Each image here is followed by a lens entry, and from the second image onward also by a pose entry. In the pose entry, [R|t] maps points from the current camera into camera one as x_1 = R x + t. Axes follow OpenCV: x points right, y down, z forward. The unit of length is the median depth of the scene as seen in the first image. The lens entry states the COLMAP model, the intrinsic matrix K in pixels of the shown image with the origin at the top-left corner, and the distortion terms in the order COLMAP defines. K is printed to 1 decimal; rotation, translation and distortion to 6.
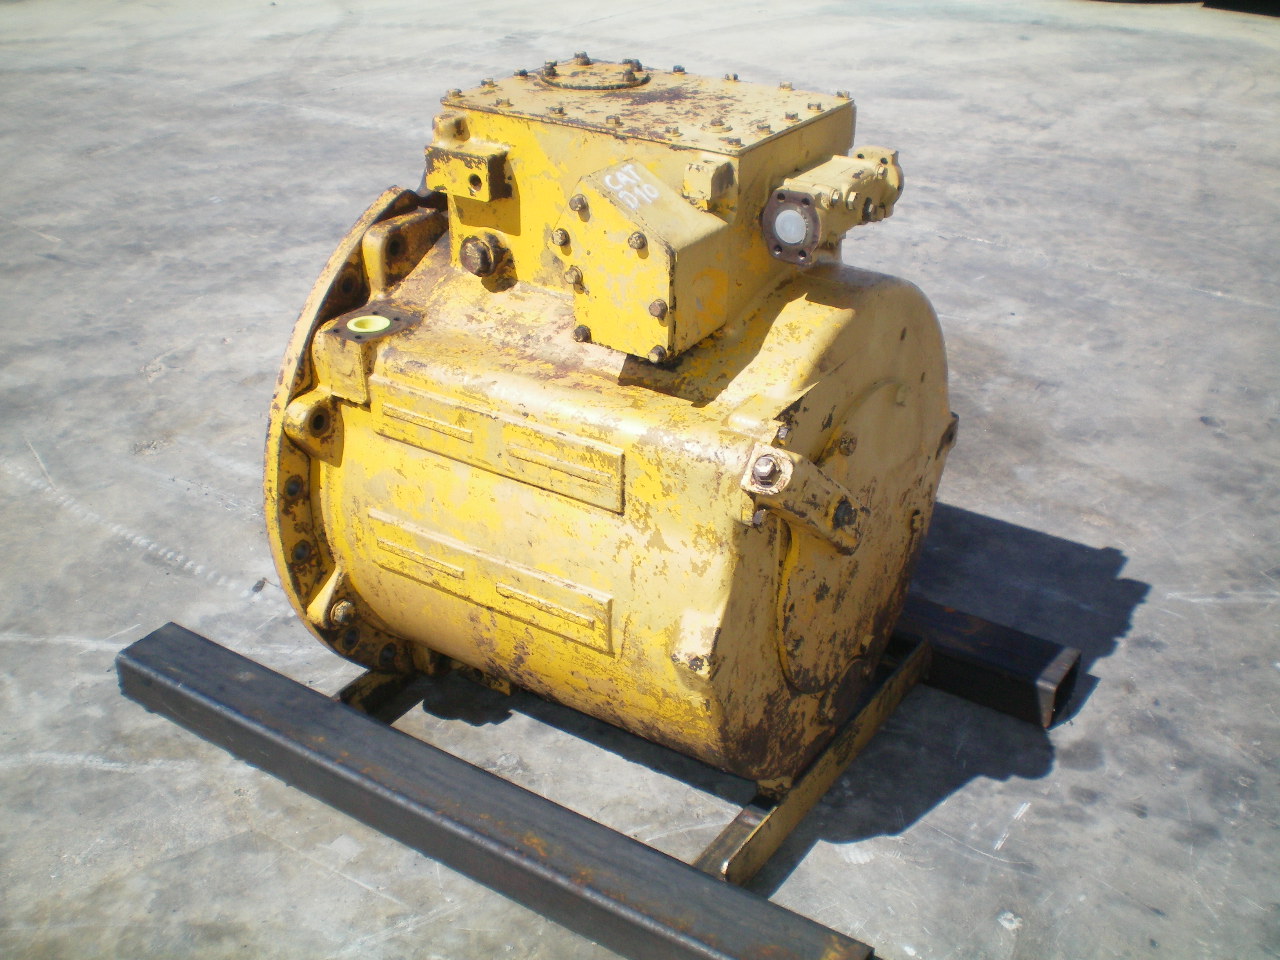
lens RADIAL K [[1452.3, 0, 637.1], [0, 1452.3, 483.2], [0, 0, 1]] dist [-0.122563, 0.000000]
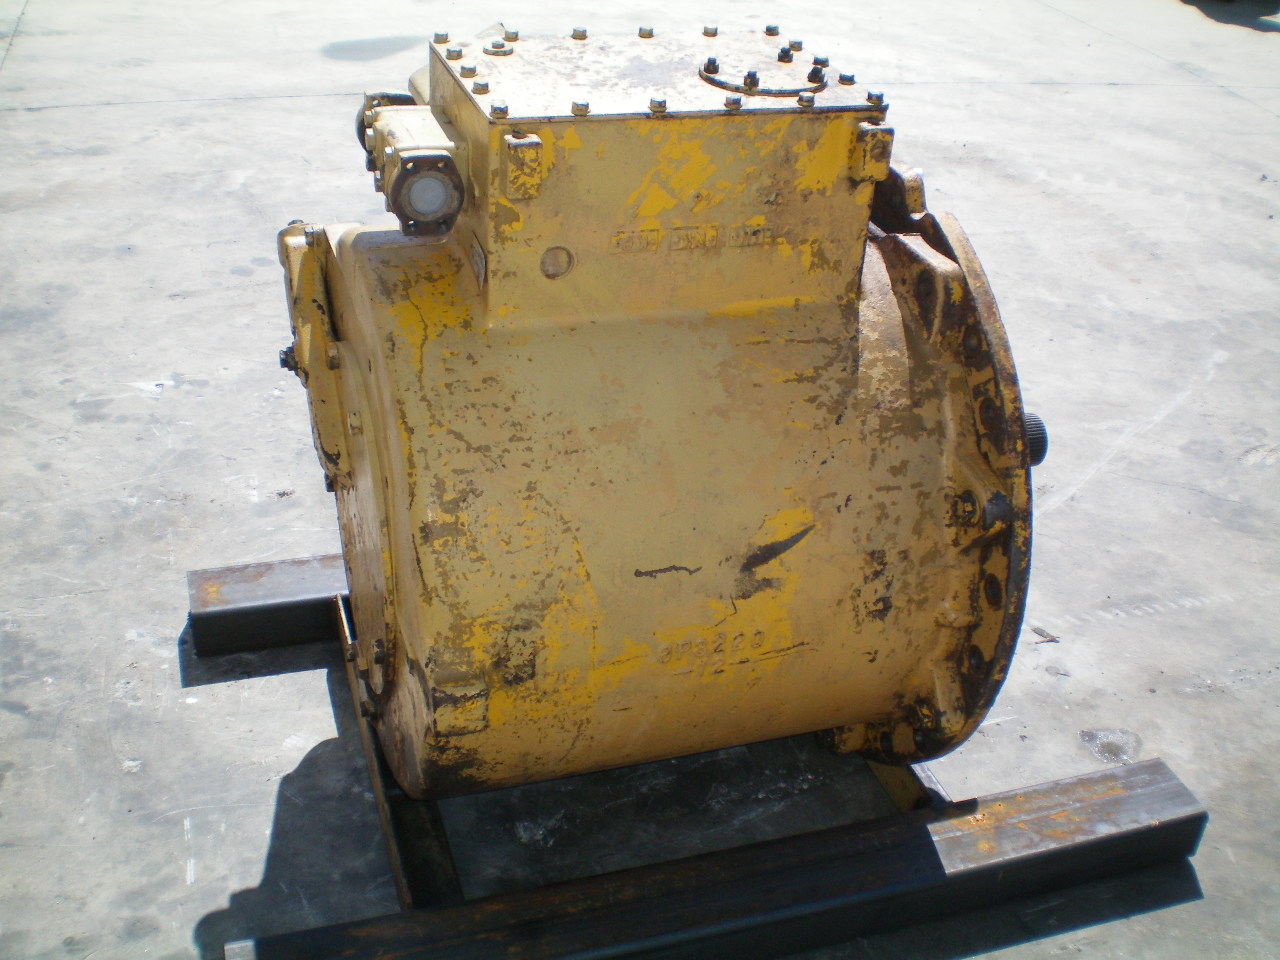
lens RADIAL K [[1452.3, 0, 634.4], [0, 1452.3, 478.3], [0, 0, 1]] dist [-0.122563, 0.000000]
pose [[-0.623858, 0.363500, -0.691859, 0.692365], [-0.428713, 0.581008, 0.691835, -0.708813], [0.653457, 0.728215, -0.206630, 1.333839]]
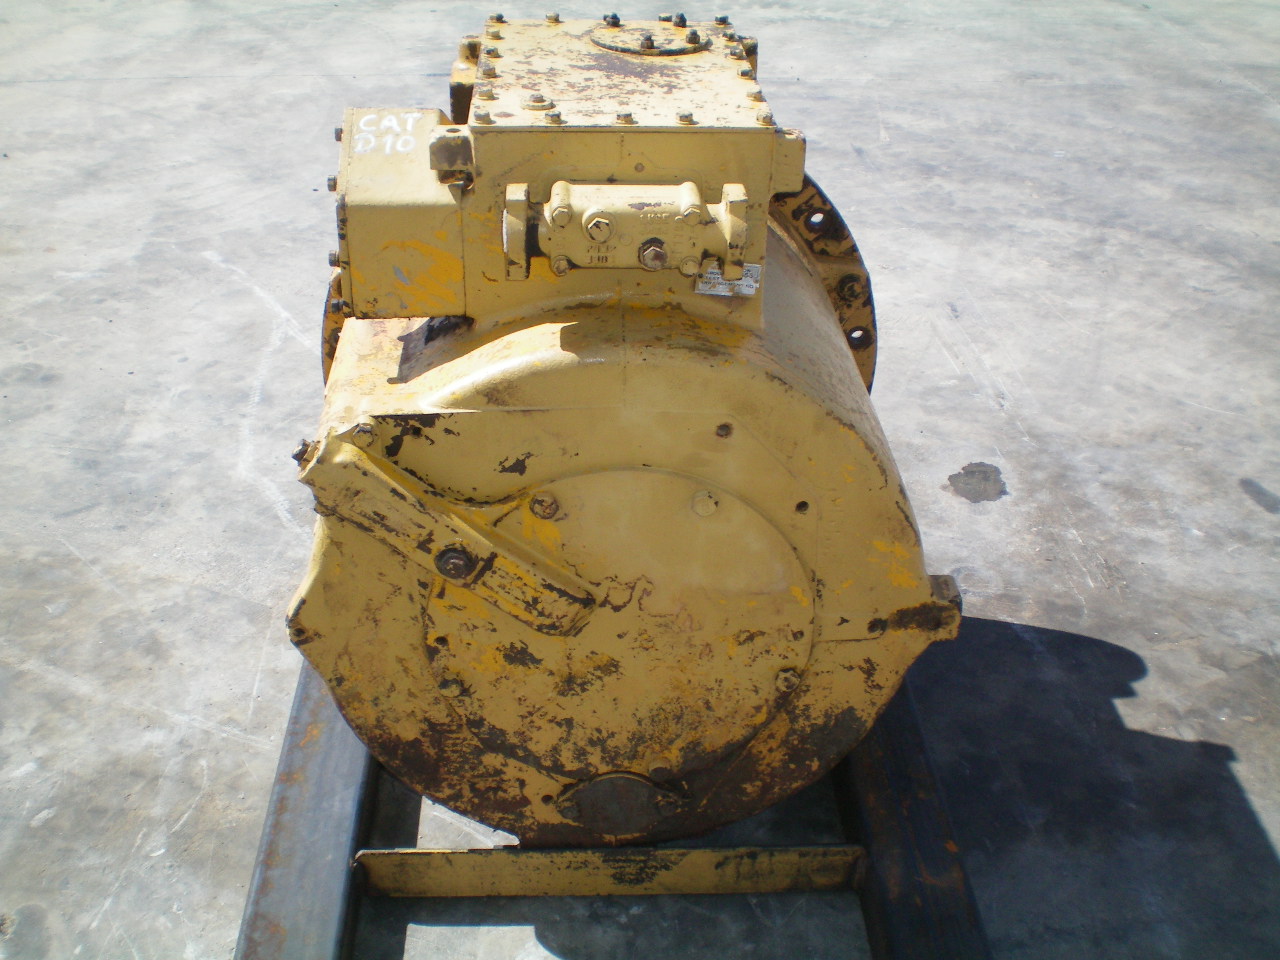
lens RADIAL K [[1452.3, 0, 635.8], [0, 1452.3, 488.1], [0, 0, 1]] dist [-0.122563, 0.000000]
pose [[0.586742, 0.427941, -0.687459, 0.721080], [-0.398250, 0.891684, 0.215166, -0.229062], [0.705075, 0.147534, 0.693616, 0.432020]]
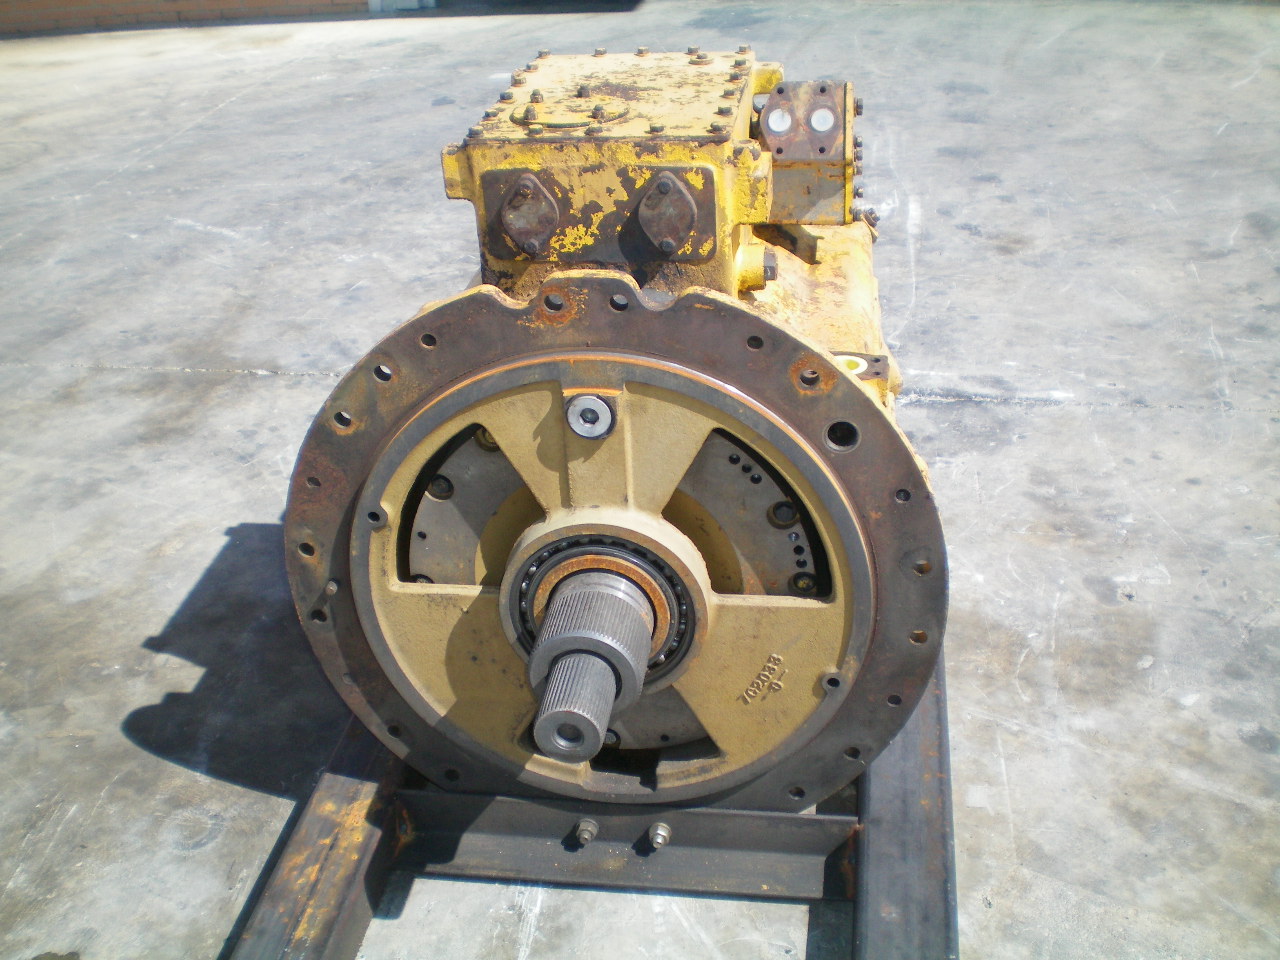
lens RADIAL K [[1452.3, 0, 641.3], [0, 1452.3, 479.3], [0, 0, 1]] dist [-0.122563, 0.000000]
pose [[-0.424871, -0.421865, 0.800946, -0.898767], [0.470367, 0.653084, 0.593496, -0.669706], [-0.773460, 0.628897, -0.079045, 1.222873]]
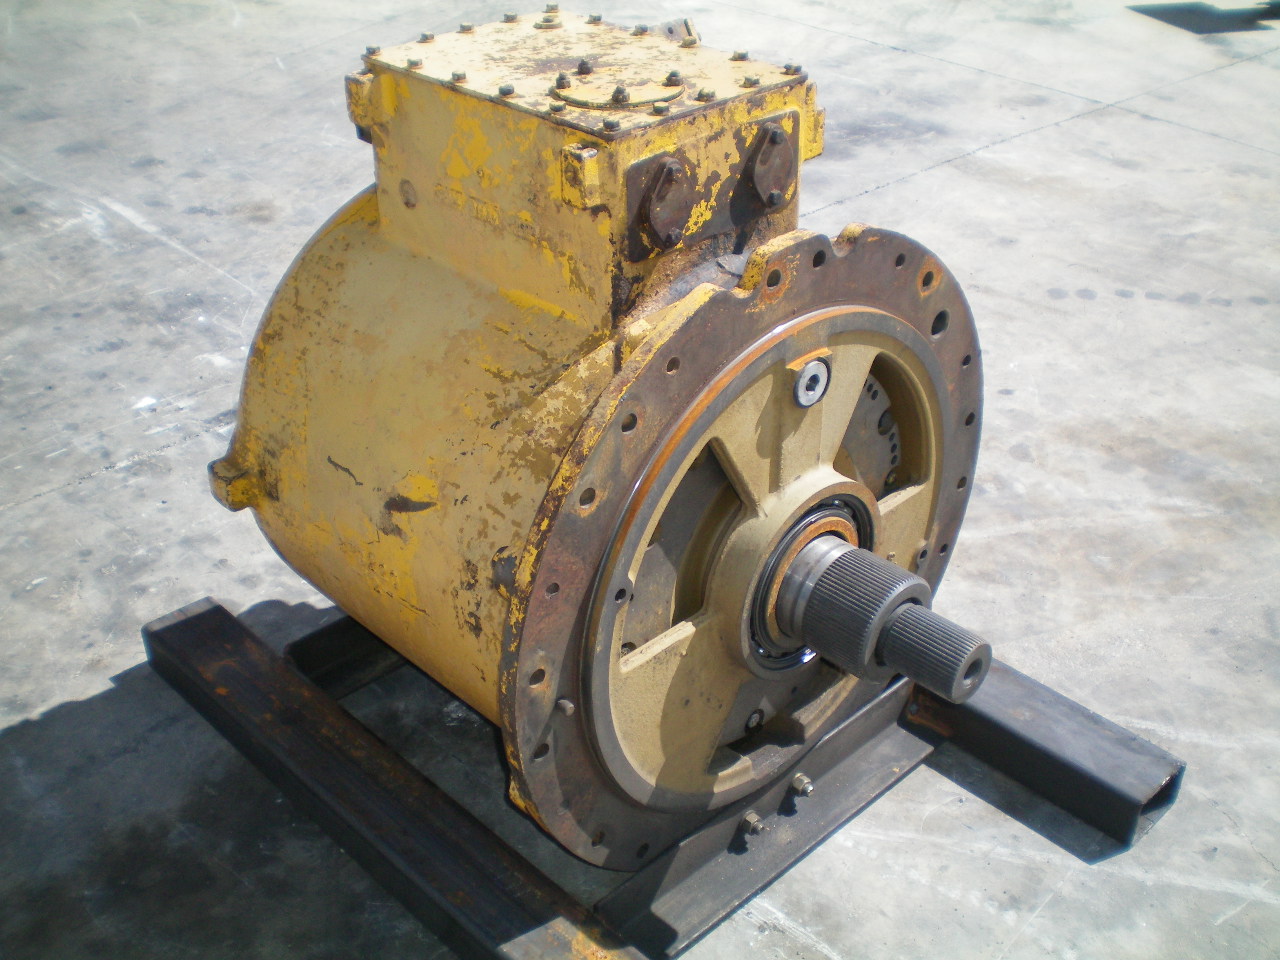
lens RADIAL K [[1452.3, 0, 639.5], [0, 1452.3, 479.8], [0, 0, 1]] dist [-0.122563, 0.000000]
pose [[-0.975416, -0.117705, 0.186302, -0.226047], [0.102863, 0.504473, 0.857278, -0.894663], [-0.194890, 0.855367, -0.479964, 1.629466]]
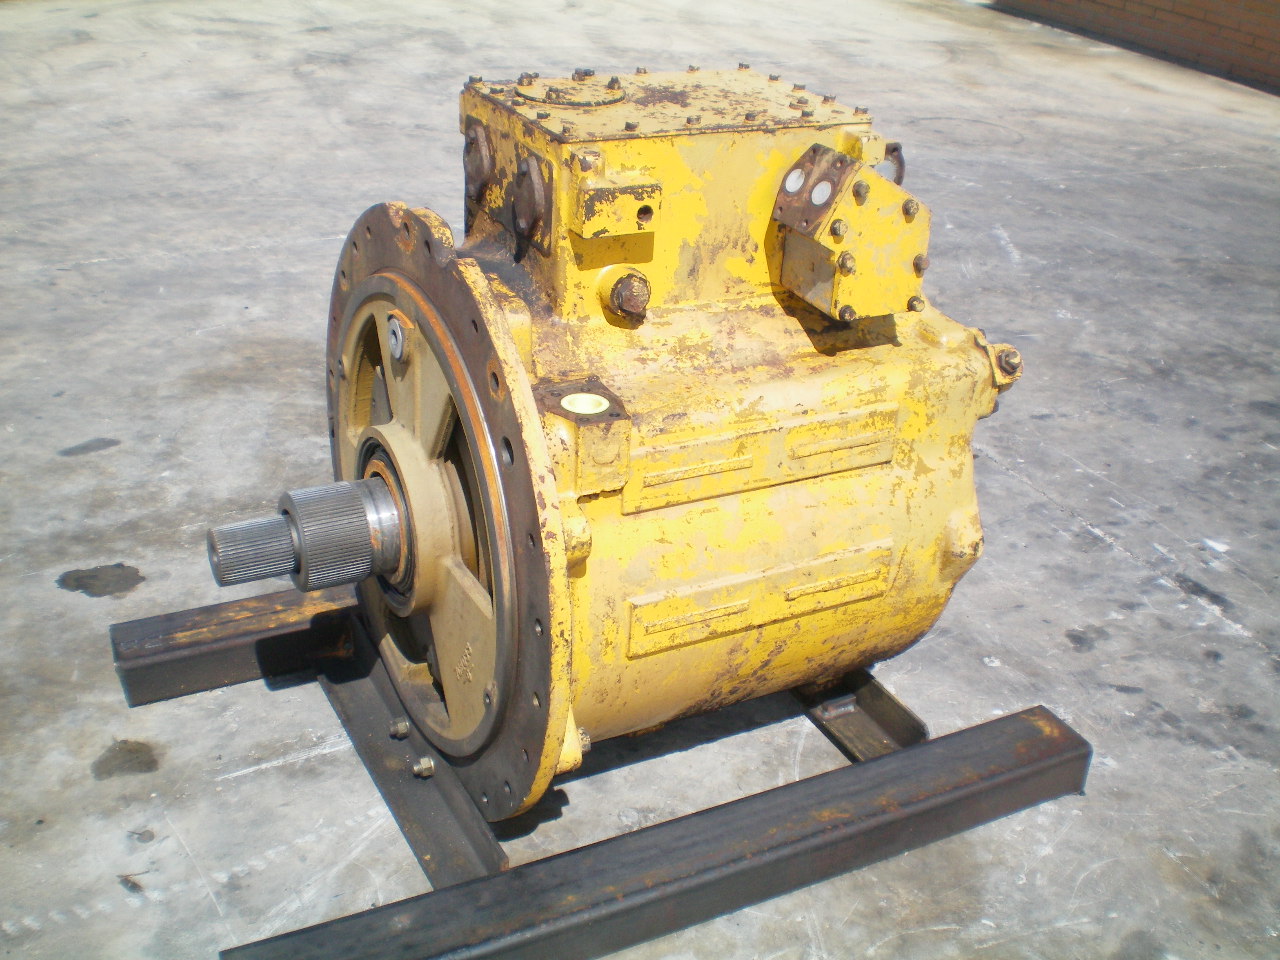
lens RADIAL K [[1452.3, 0, 633.3], [0, 1452.3, 475.6], [0, 0, 1]] dist [-0.122563, 0.000000]
pose [[0.486650, -0.377418, 0.787863, -0.884135], [0.368745, 0.906326, 0.206399, -0.242390], [-0.791959, 0.190076, 0.580234, 0.478850]]
